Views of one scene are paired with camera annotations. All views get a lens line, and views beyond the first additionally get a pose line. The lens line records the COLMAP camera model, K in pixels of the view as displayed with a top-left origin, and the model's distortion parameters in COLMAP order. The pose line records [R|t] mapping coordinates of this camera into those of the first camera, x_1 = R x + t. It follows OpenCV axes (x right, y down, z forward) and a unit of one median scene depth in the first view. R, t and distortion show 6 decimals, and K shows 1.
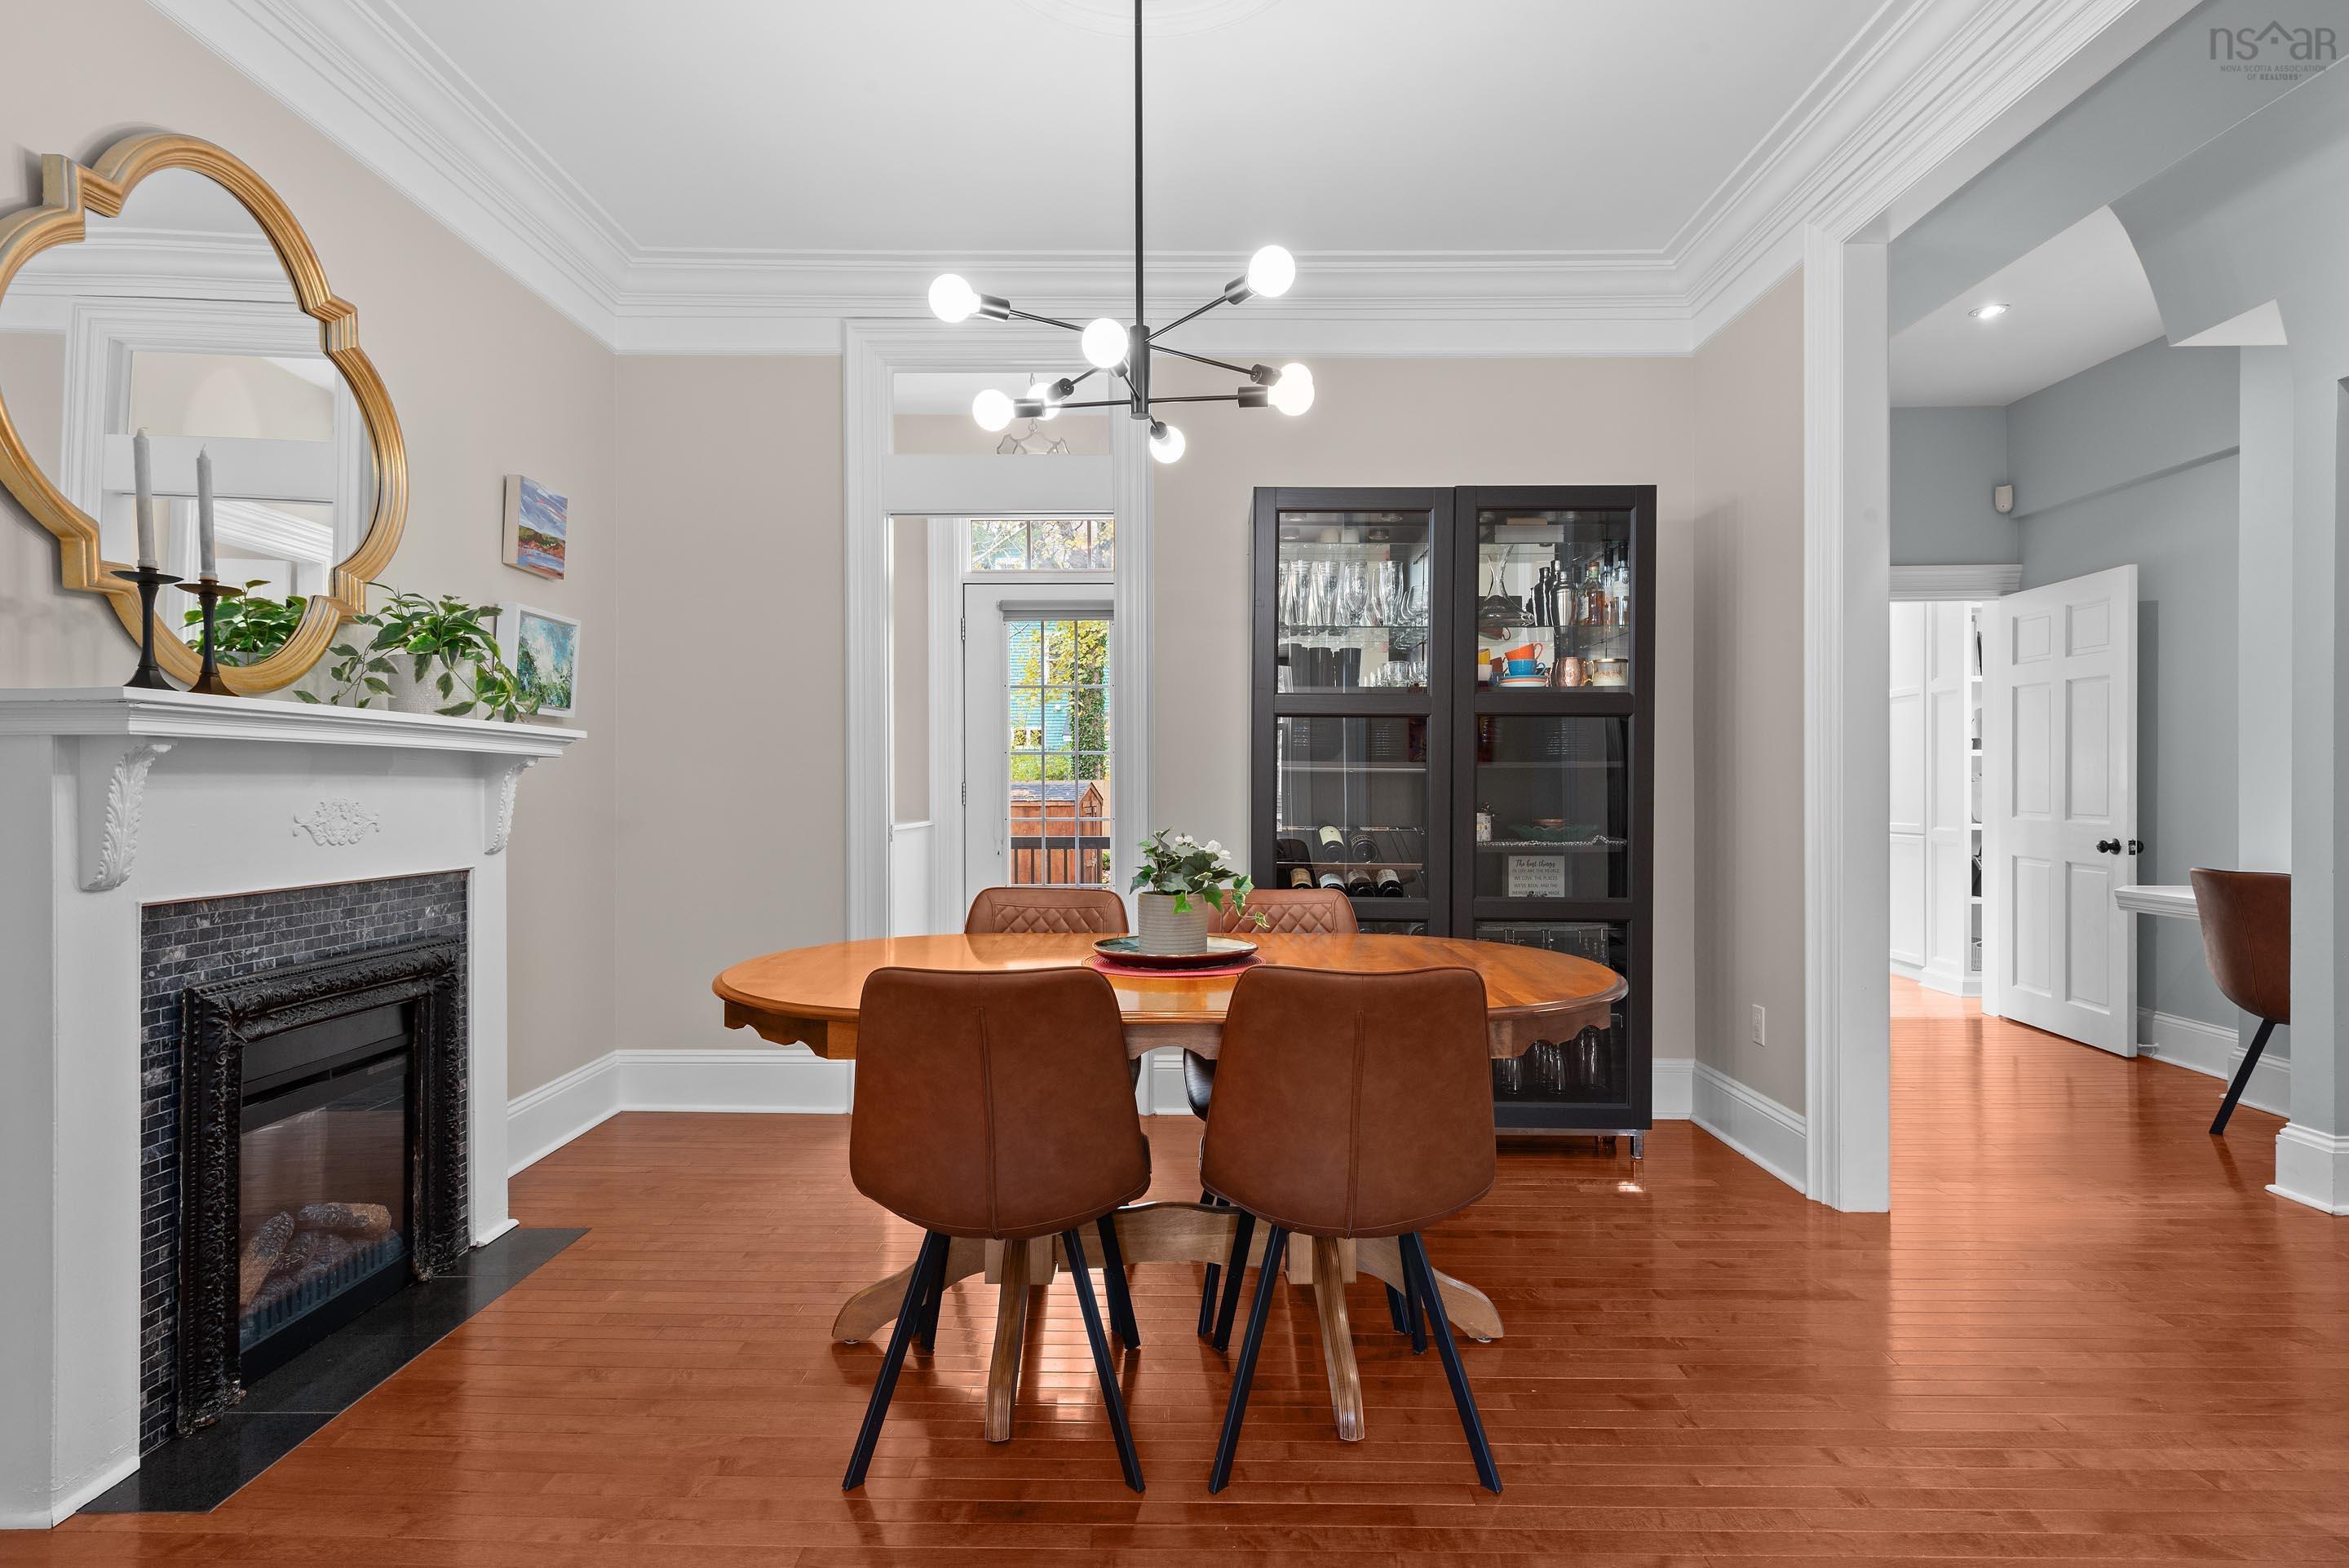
lens RADIAL K [[1214.6, 0, 1174.5], [0, 1214.6, 784.0], [0, 0, 1]] dist [0.001757, 0.000653]
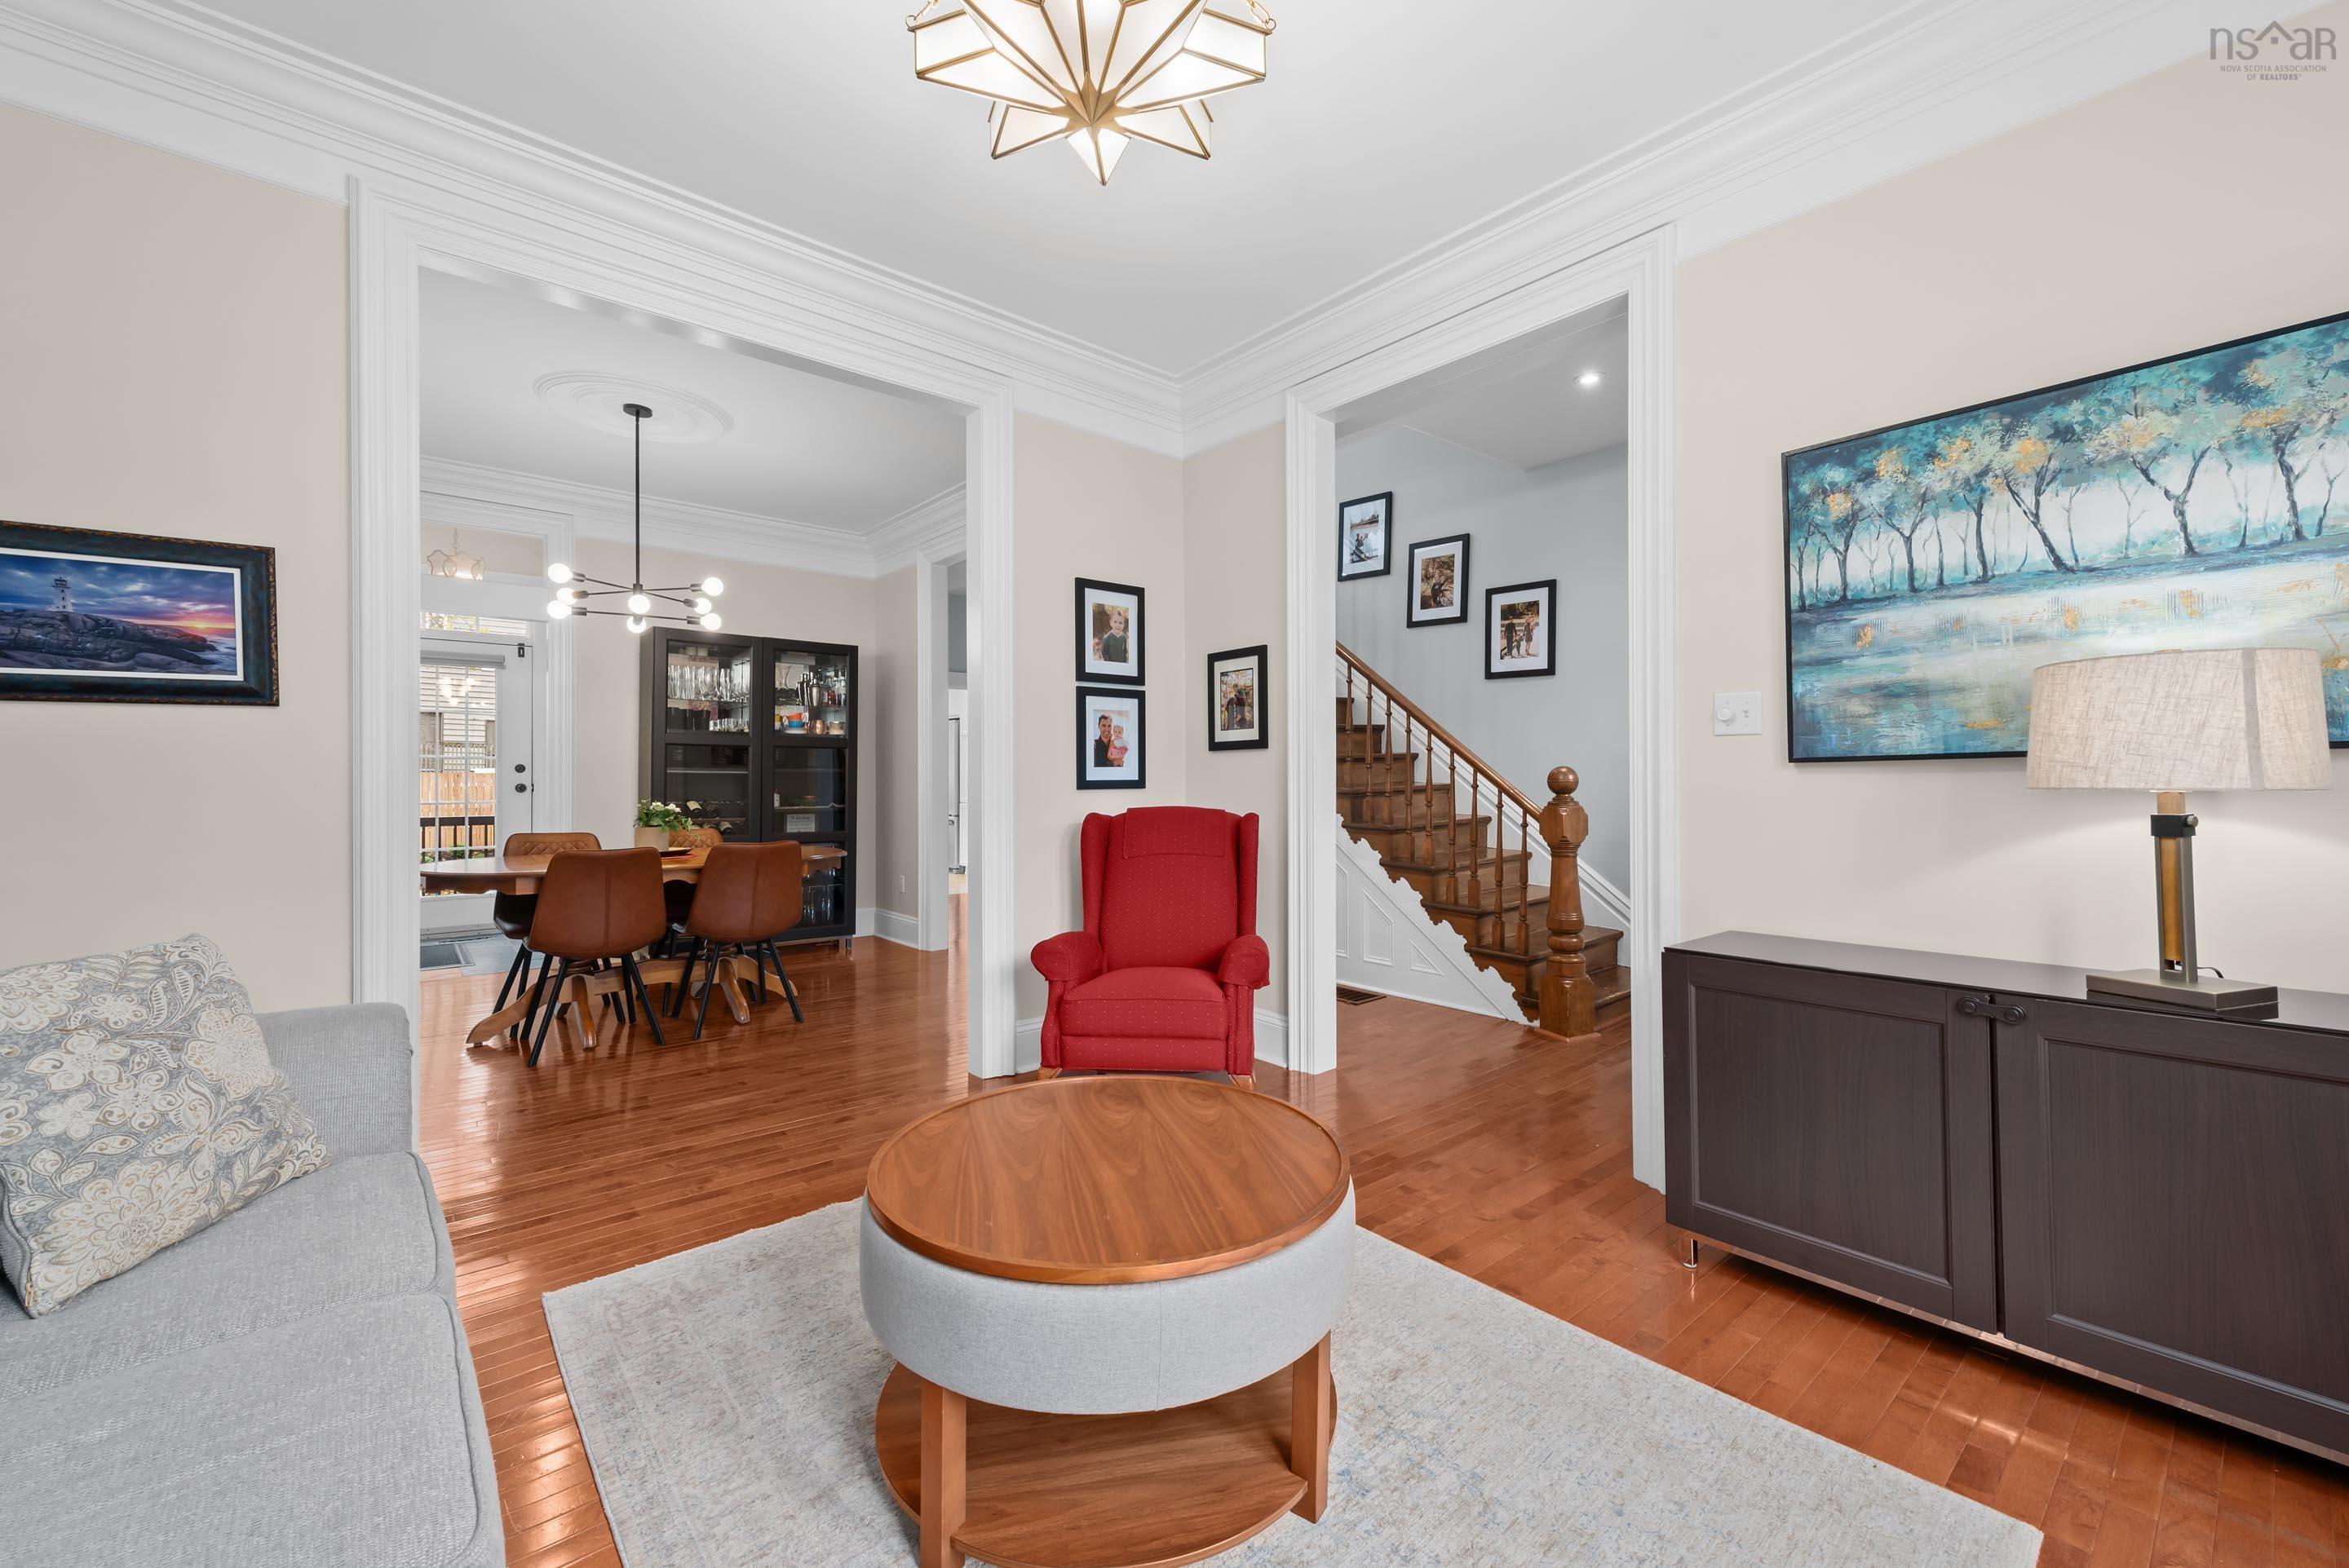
lens RADIAL K [[931.1, 0, 1183.2], [0, 931.1, 771.3], [0, 0, 1]] dist [-0.000061, 0.000009]
pose [[0.757503, 0.002640, 0.652827, -0.291693], [0.003284, 0.999964, -0.007853, 0.000925], [-0.652824, 0.008093, 0.757467, -0.746639]]
